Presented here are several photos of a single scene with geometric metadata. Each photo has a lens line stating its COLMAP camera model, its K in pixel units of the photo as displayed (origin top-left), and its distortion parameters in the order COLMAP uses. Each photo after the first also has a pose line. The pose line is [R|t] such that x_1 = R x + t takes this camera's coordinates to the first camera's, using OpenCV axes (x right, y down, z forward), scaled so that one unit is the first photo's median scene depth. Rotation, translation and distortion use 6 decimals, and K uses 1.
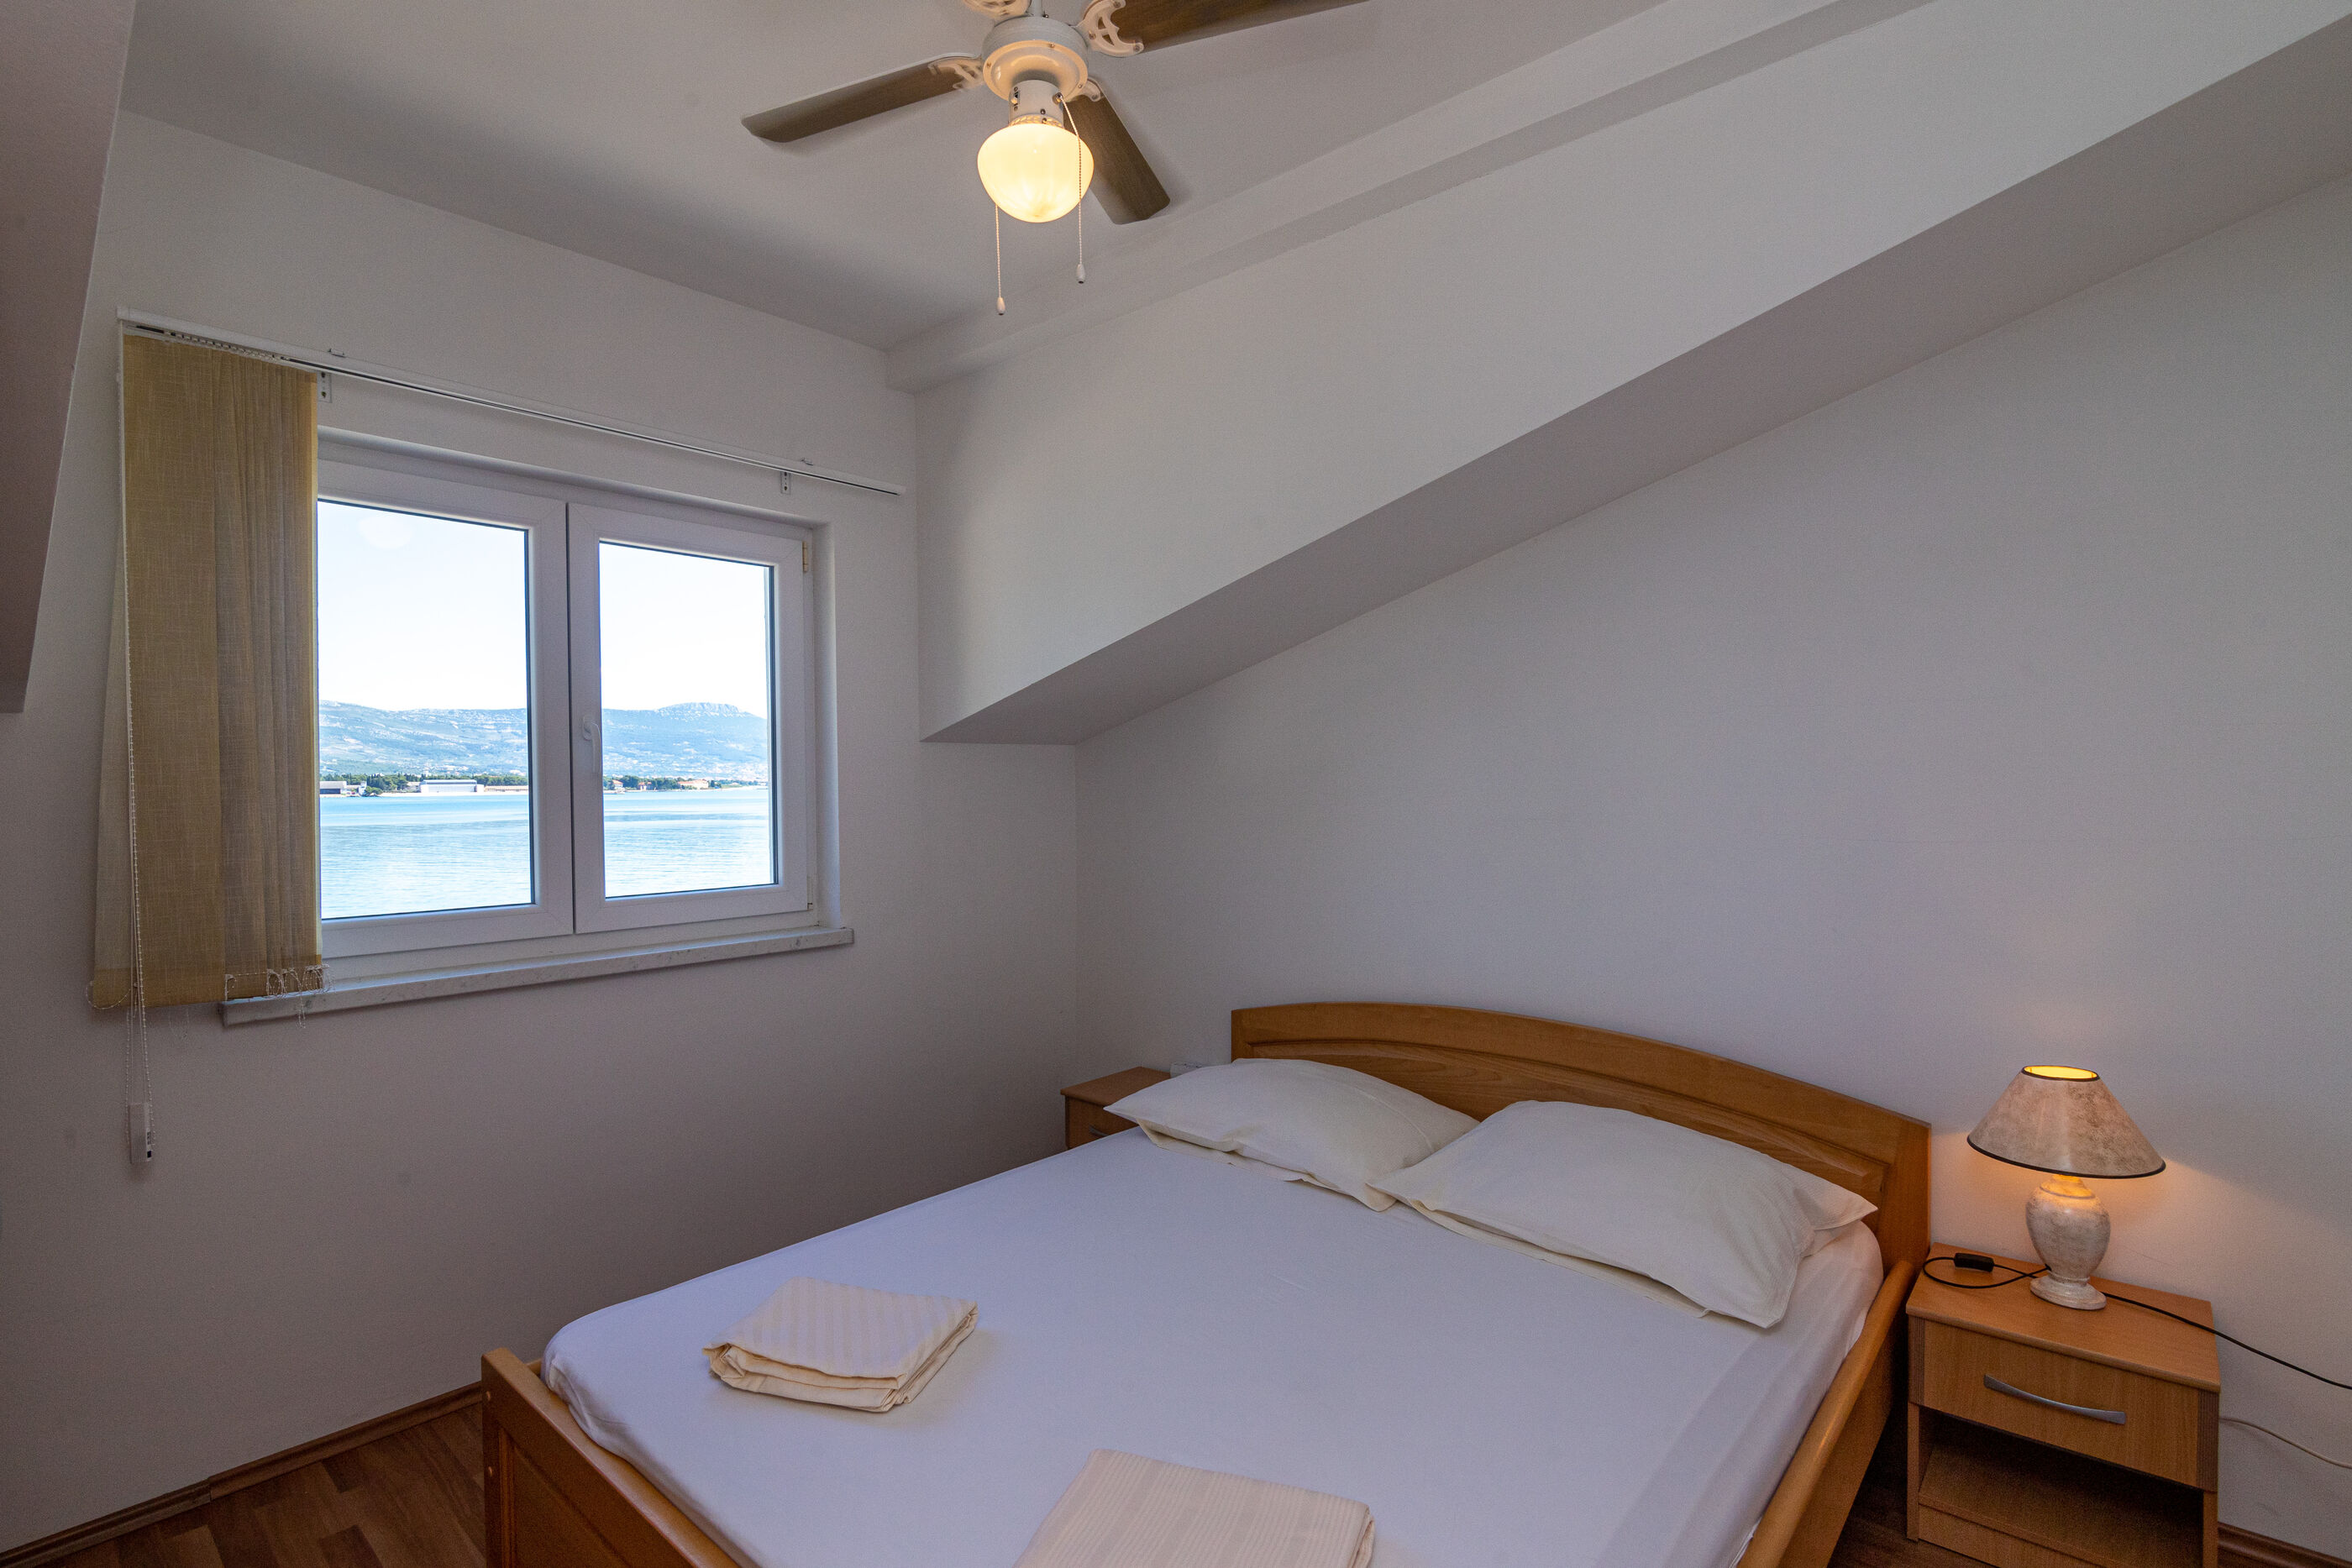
lens RADIAL K [[1145.0, 0, 1181.9], [0, 1145.0, 786.4], [0, 0, 1]] dist [-0.012647, 0.001295]
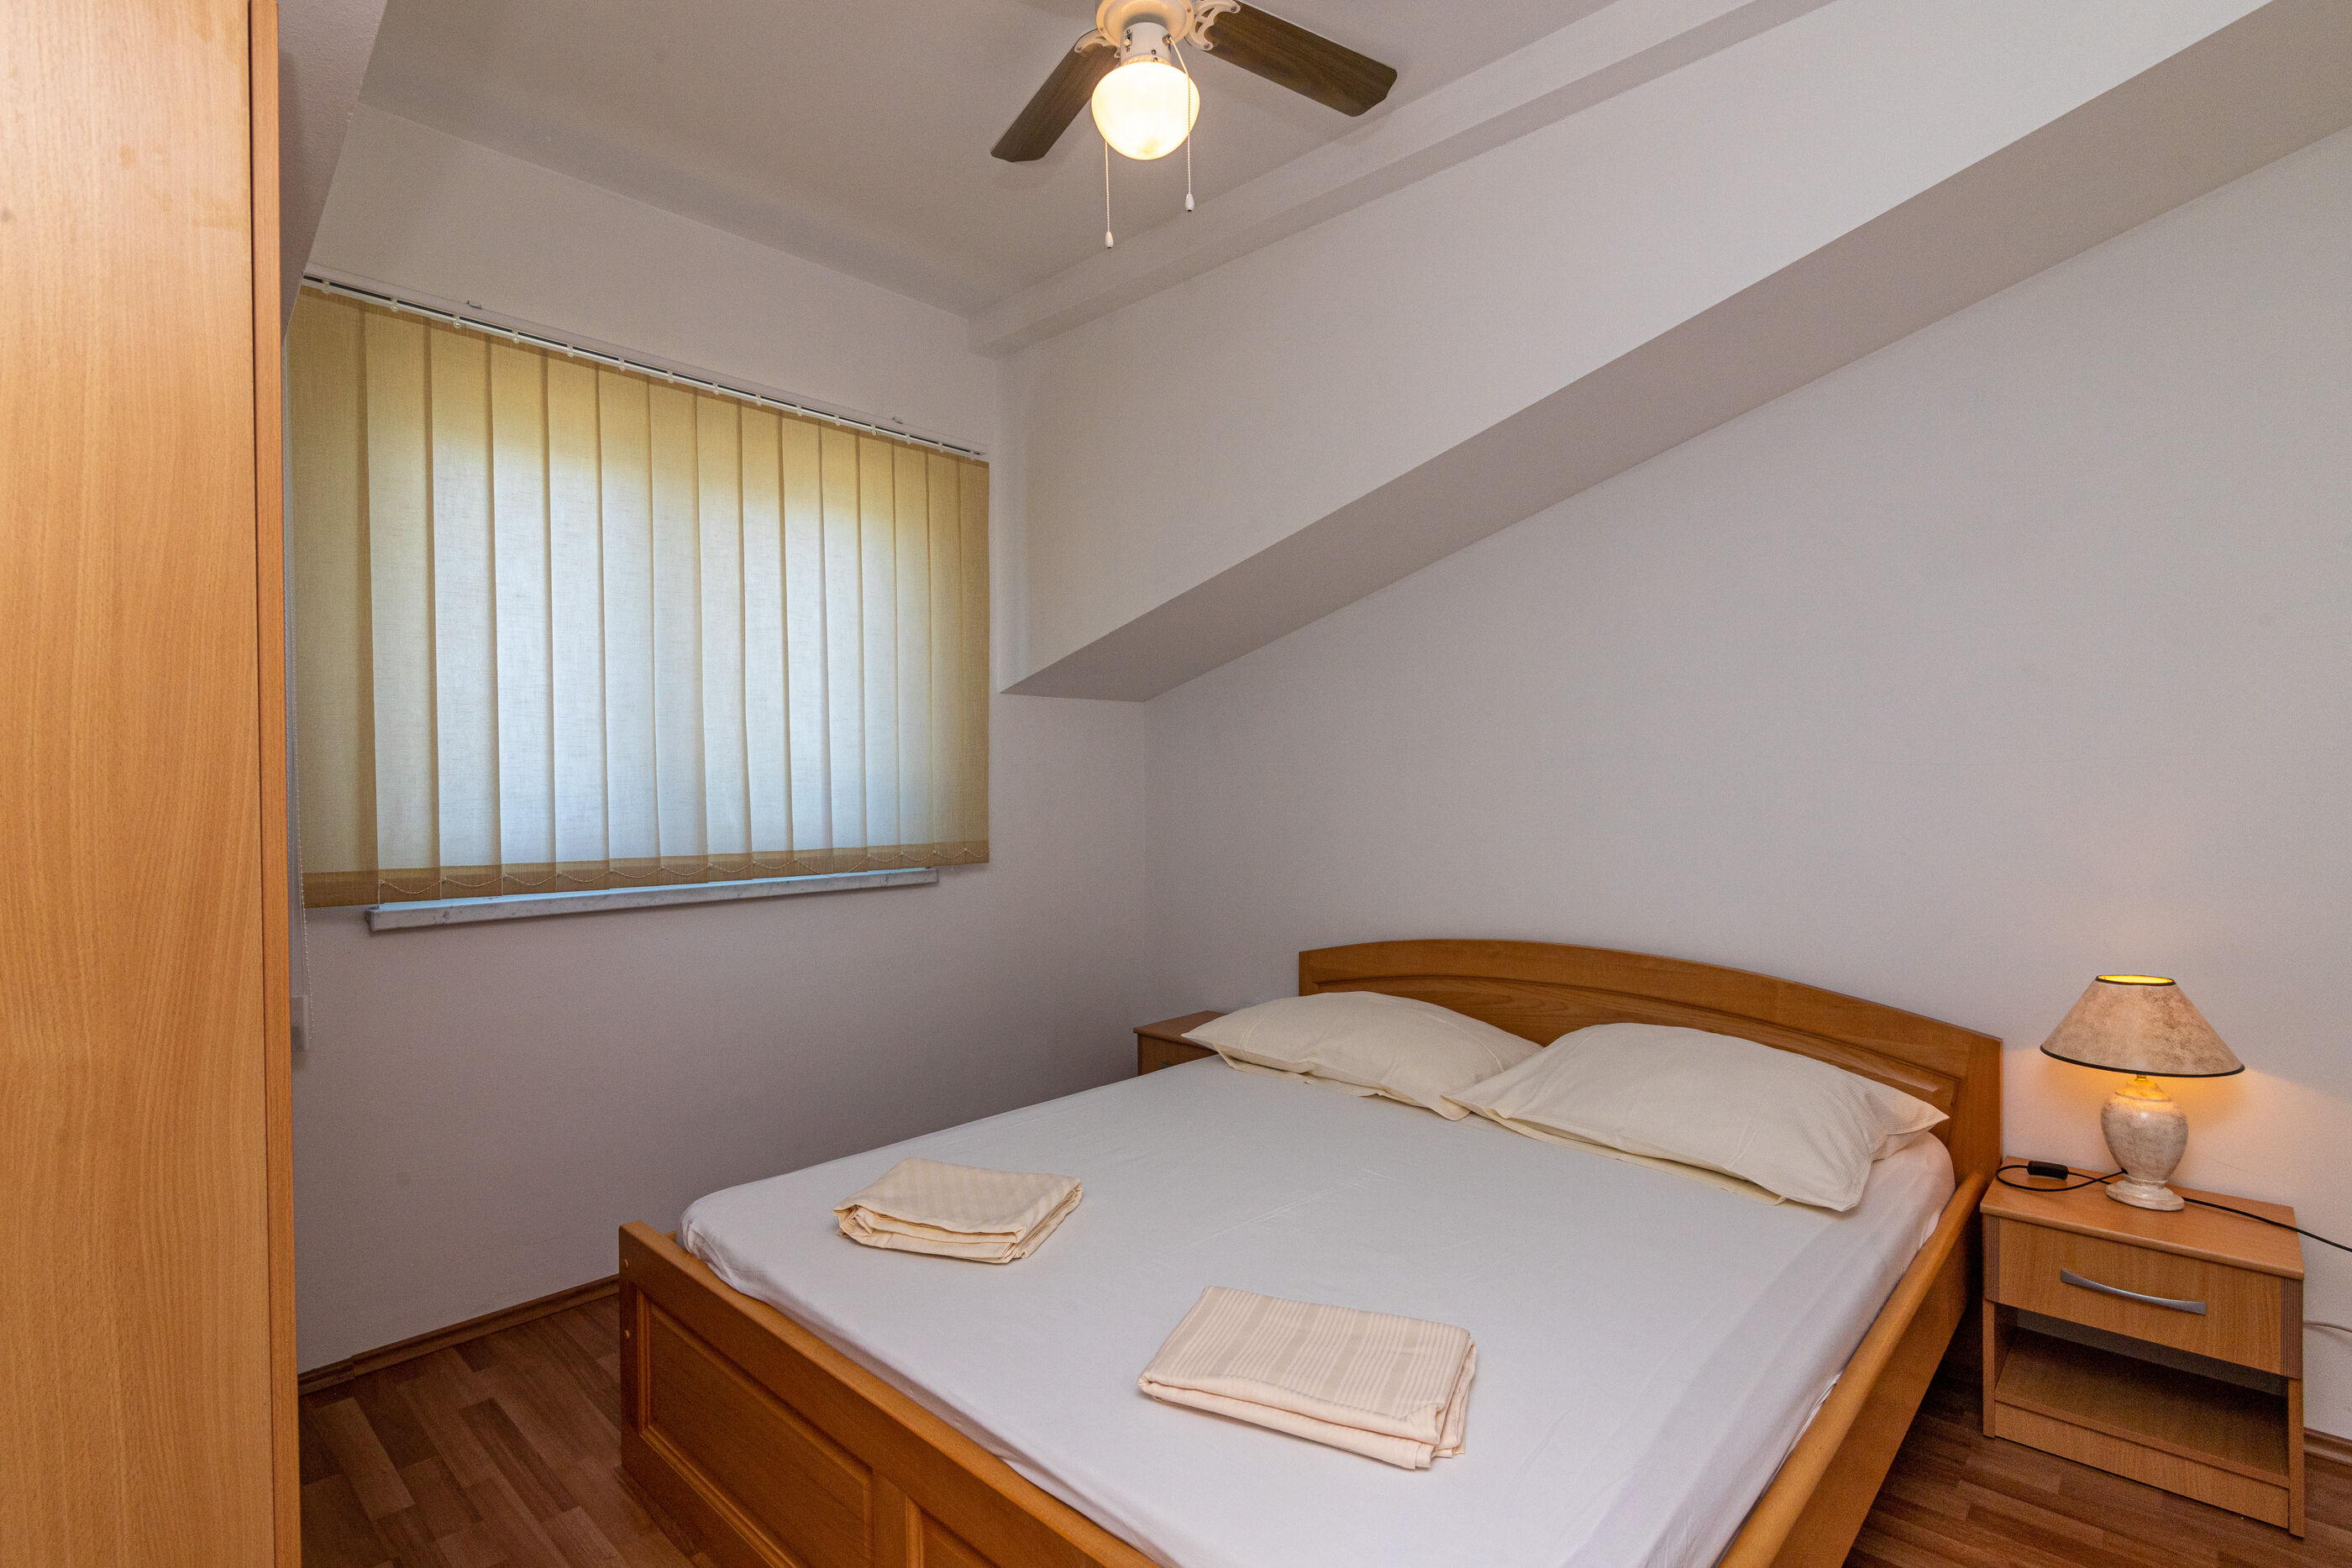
lens RADIAL K [[1135.9, 0, 1180.6], [0, 1135.9, 785.3], [0, 0, 1]] dist [0.004329, -0.000706]
pose [[0.999383, 0.001834, -0.035067, -0.048088], [-0.001955, 0.999992, -0.003412, 0.083295], [0.035061, 0.003479, 0.999379, -0.053254]]
